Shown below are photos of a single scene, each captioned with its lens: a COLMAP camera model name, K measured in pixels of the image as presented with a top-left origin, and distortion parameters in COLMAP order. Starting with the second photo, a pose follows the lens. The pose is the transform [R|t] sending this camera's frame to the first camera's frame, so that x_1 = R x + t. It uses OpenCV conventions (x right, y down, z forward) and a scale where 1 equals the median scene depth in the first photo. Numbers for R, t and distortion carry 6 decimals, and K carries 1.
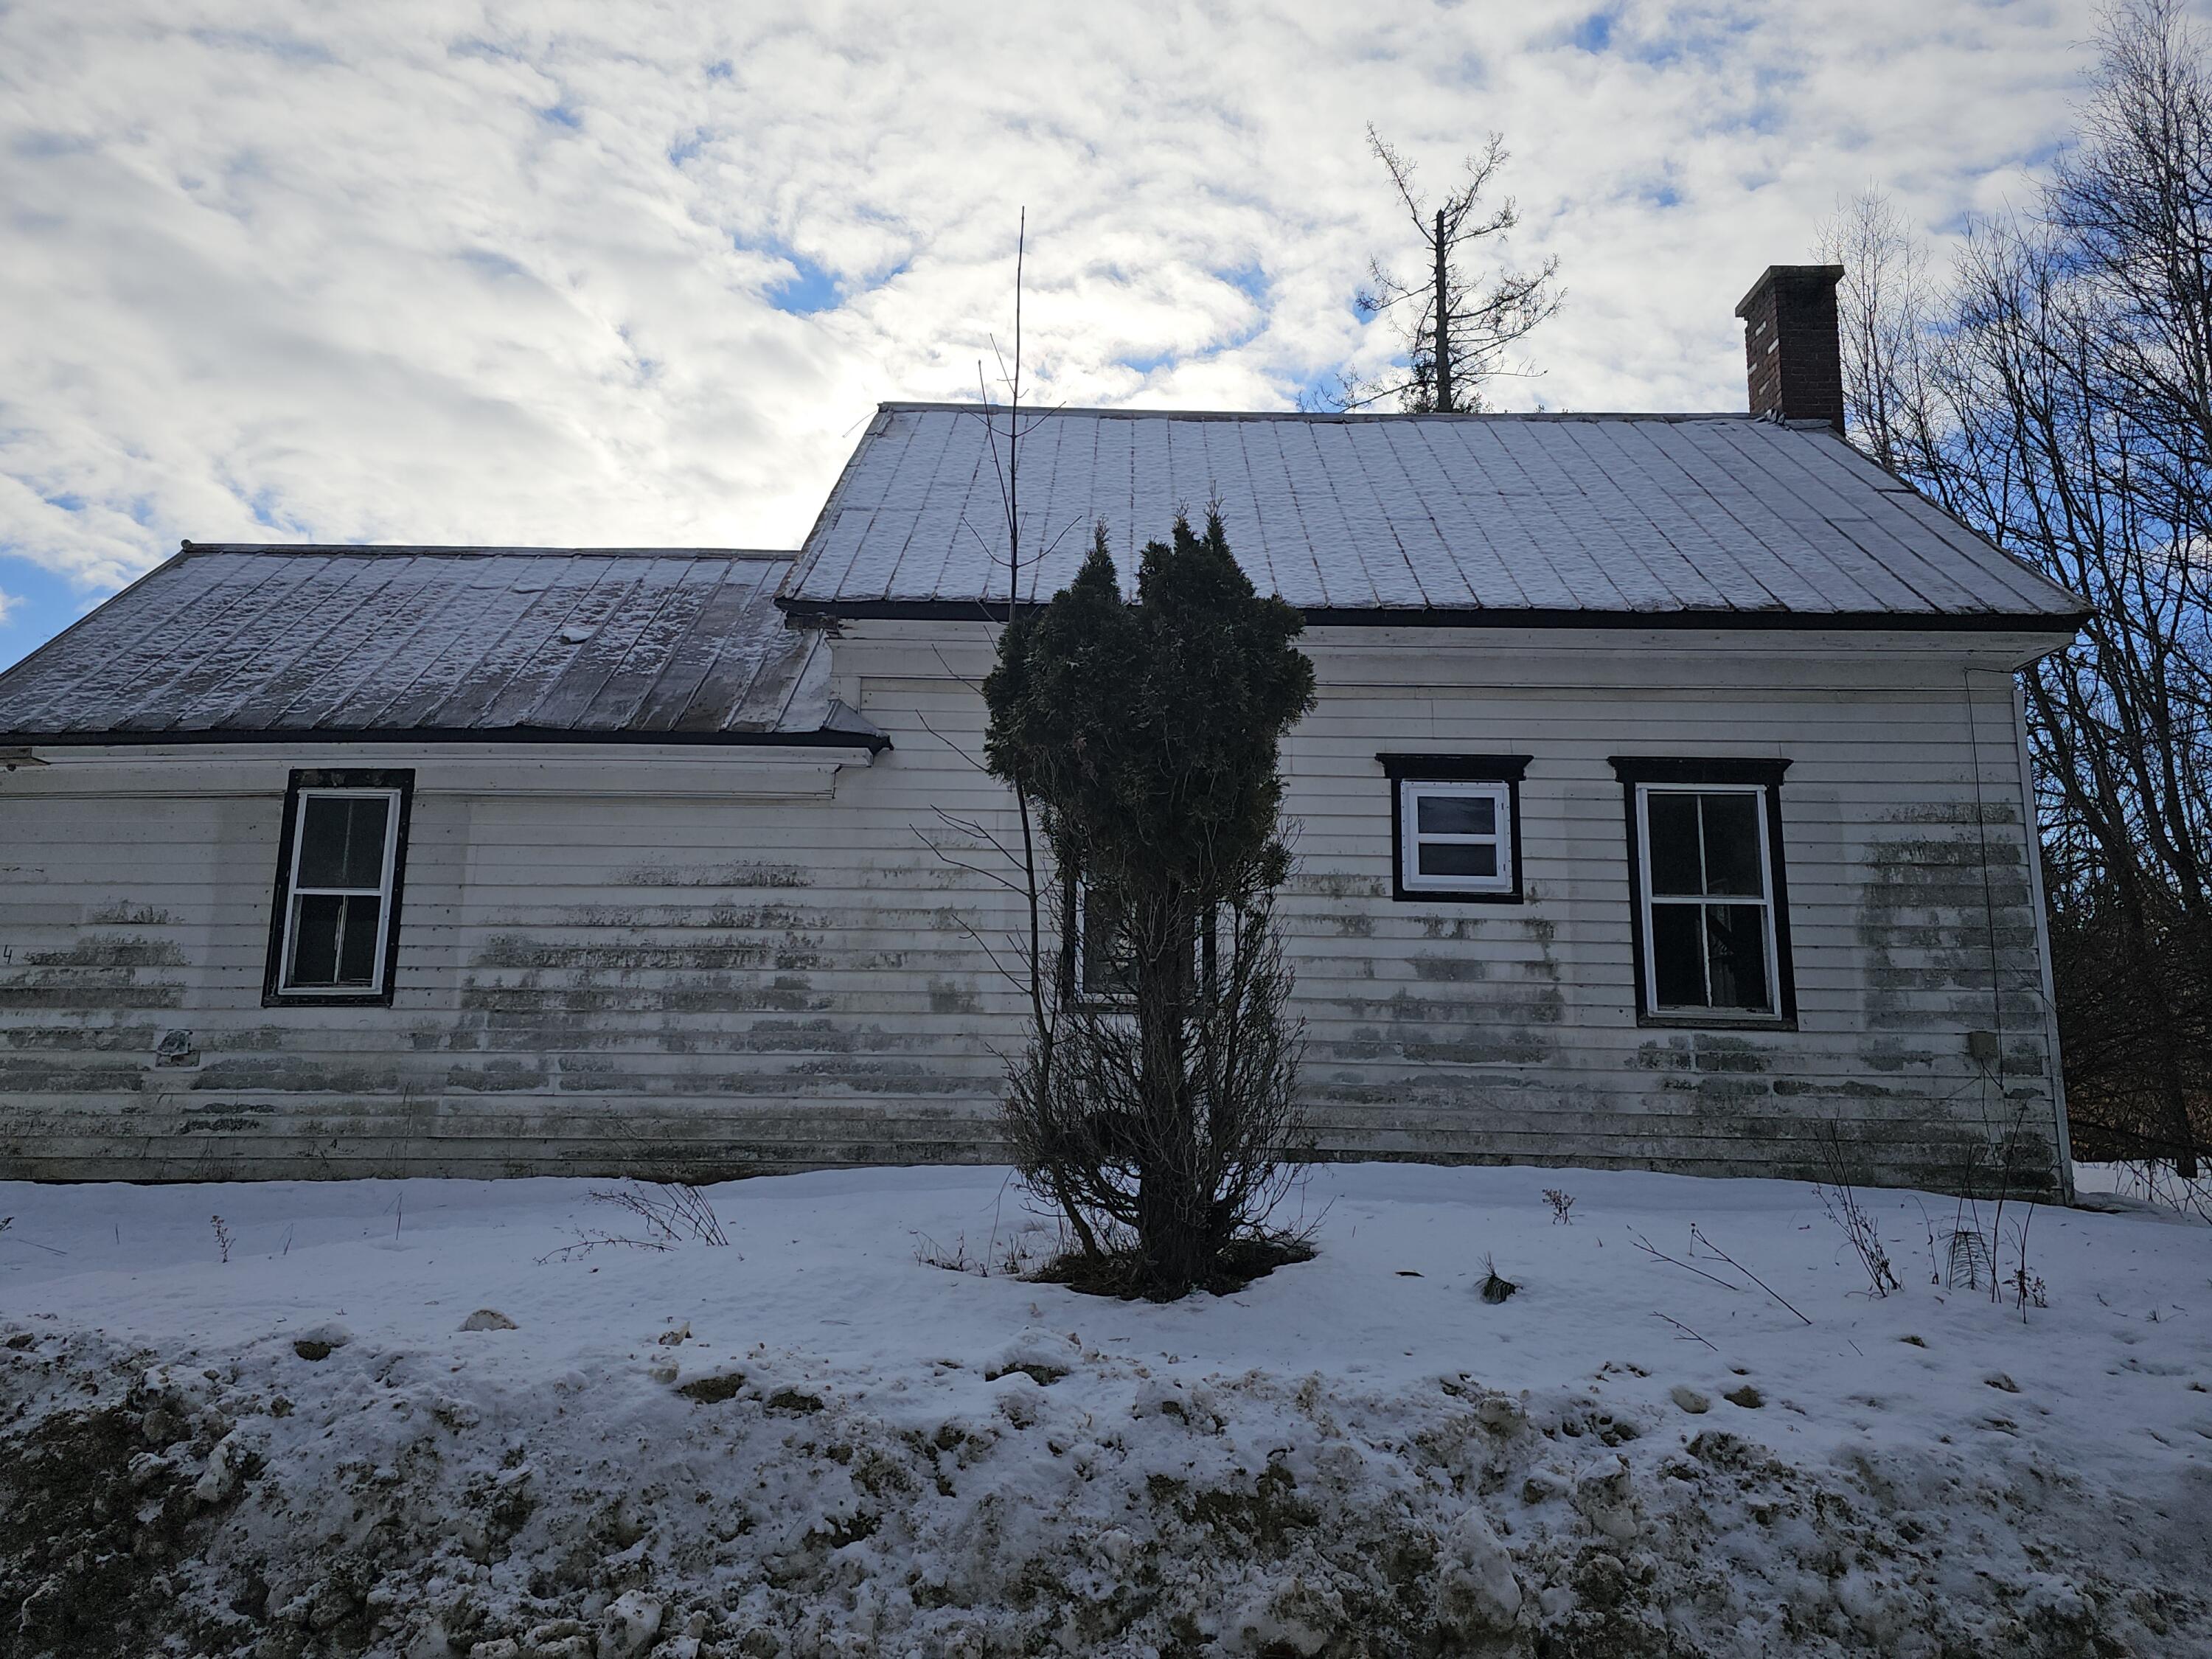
lens RADIAL K [[1474.5, 0, 1107.2], [0, 1474.5, 823.6], [0, 0, 1]] dist [0.008450, -0.001225]
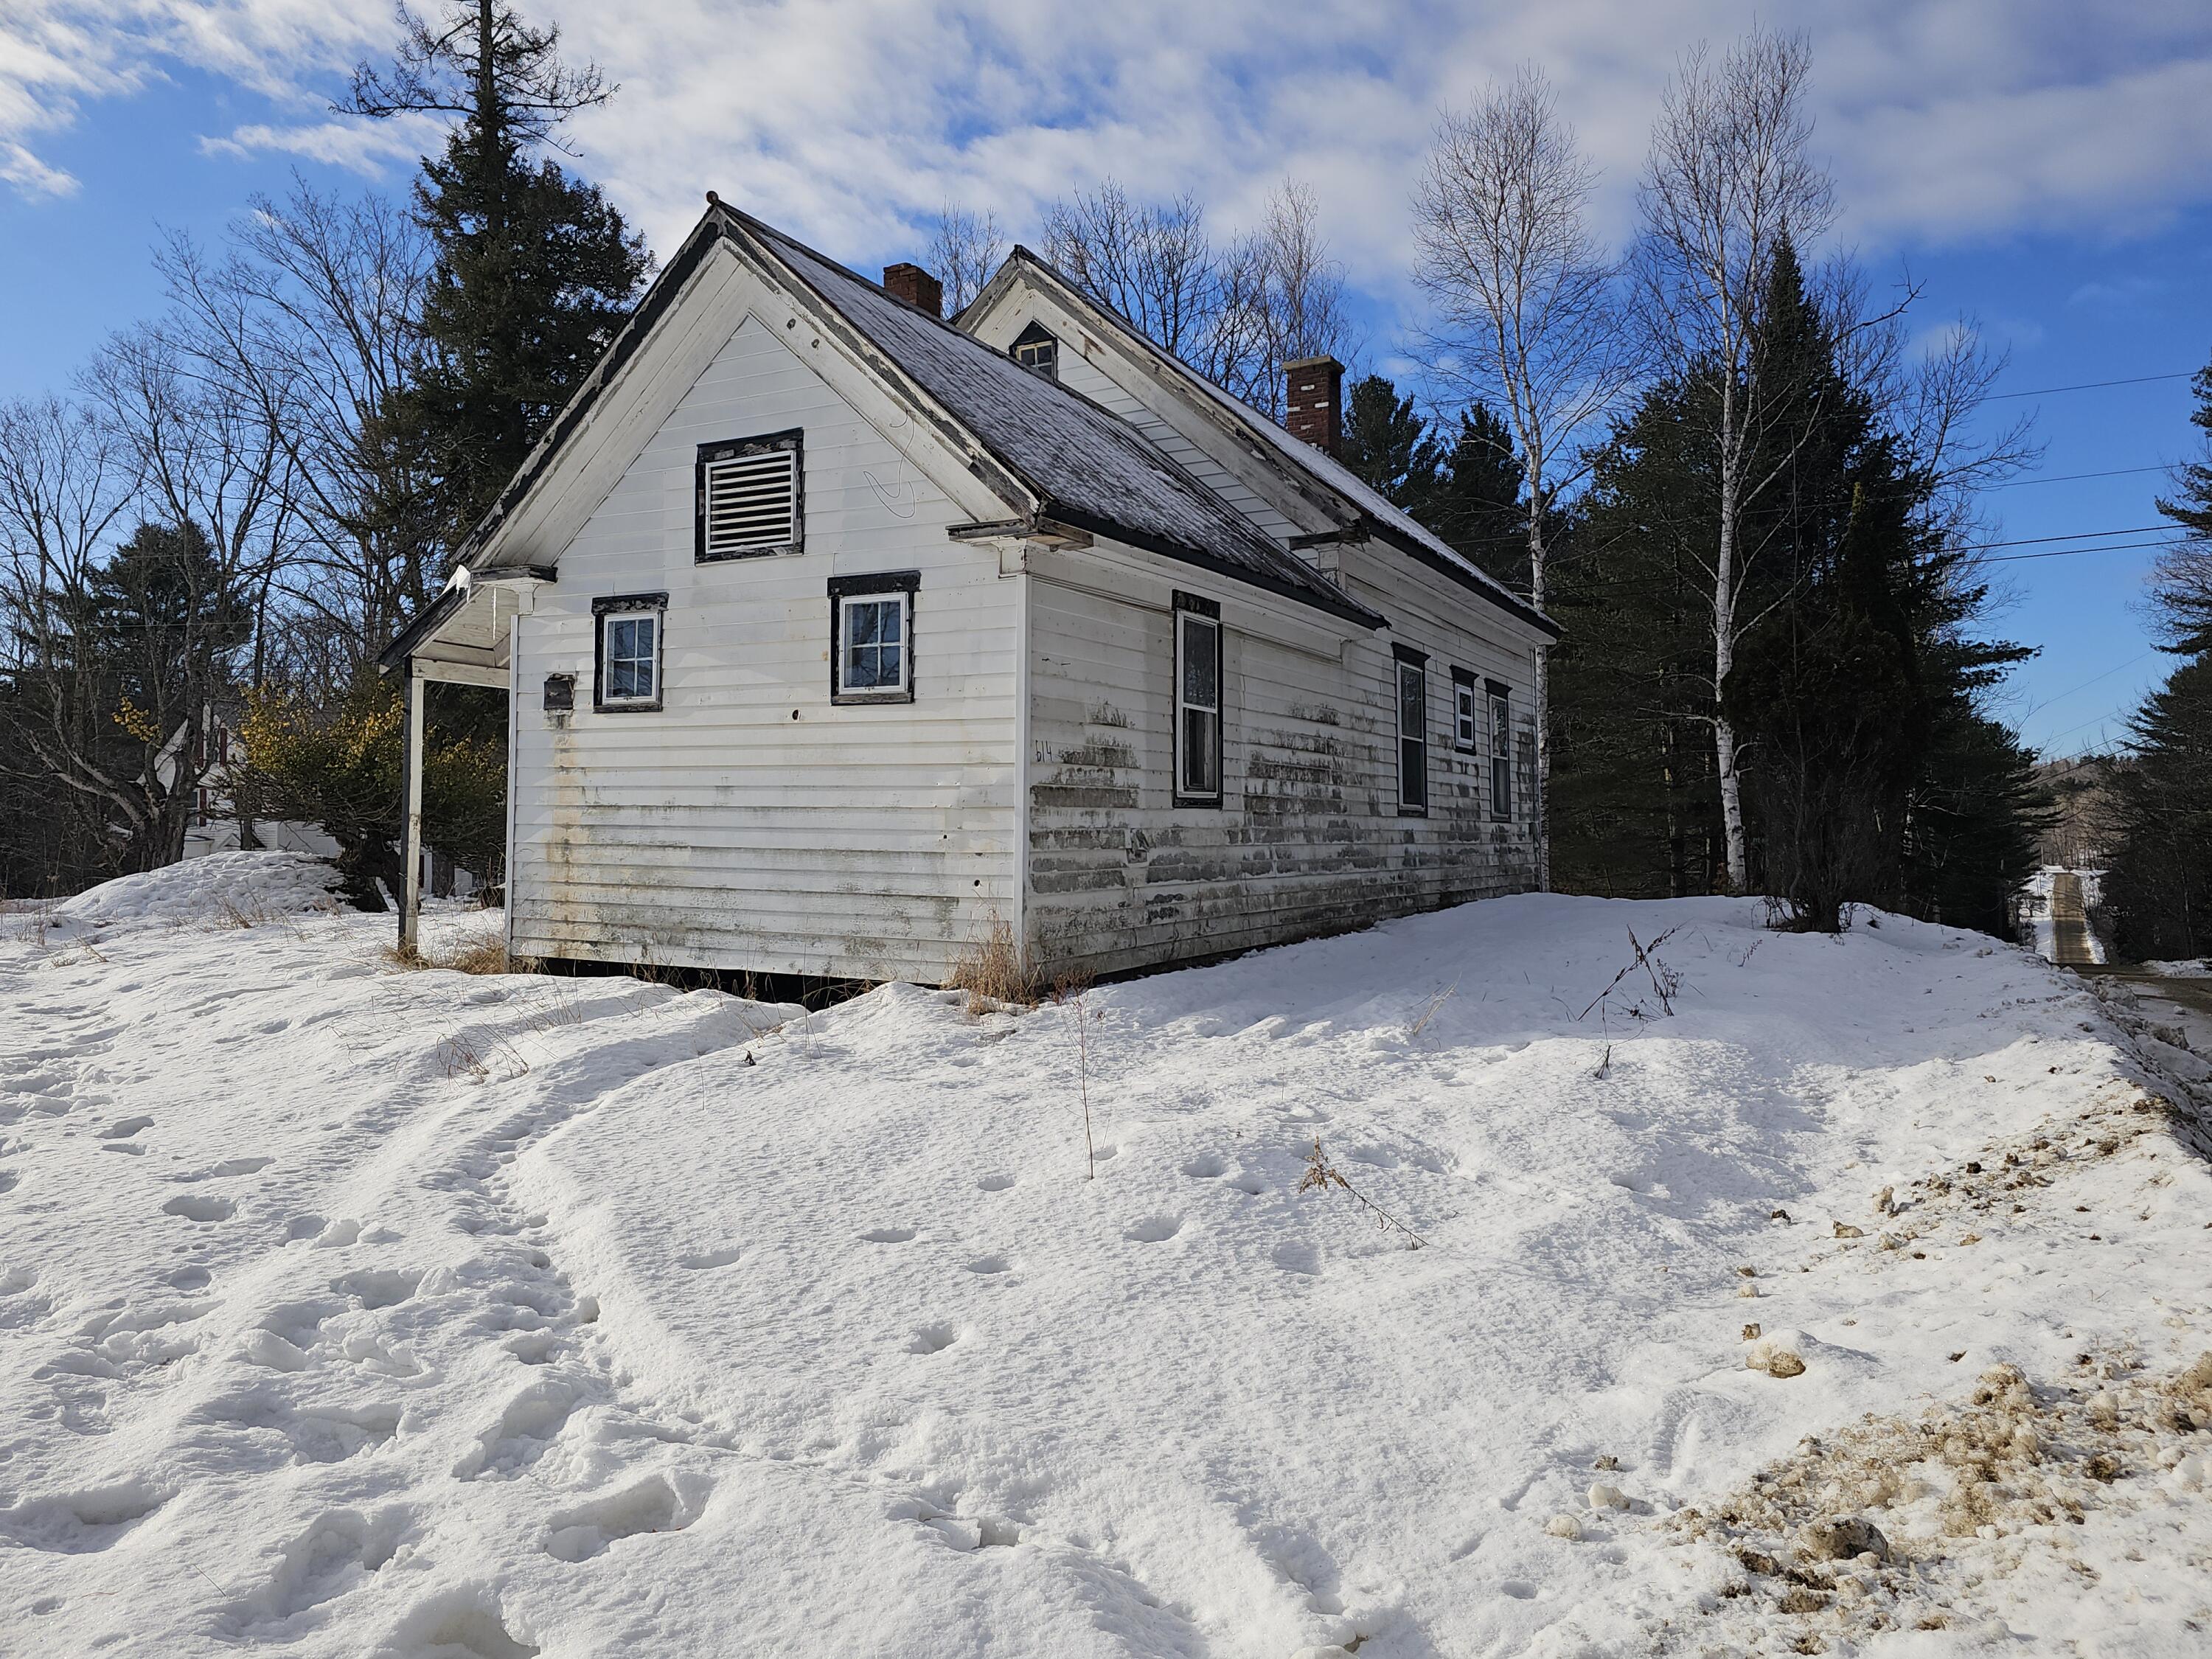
lens RADIAL K [[1474.5, 0, 1105.9], [0, 1474.5, 829.3], [0, 0, 1]] dist [0.008450, -0.001225]
pose [[0.491346, -0.005456, 0.870947, -1.553436], [-0.149764, 0.984557, 0.090657, 0.046712], [-0.857992, -0.174980, 0.482941, 0.503455]]
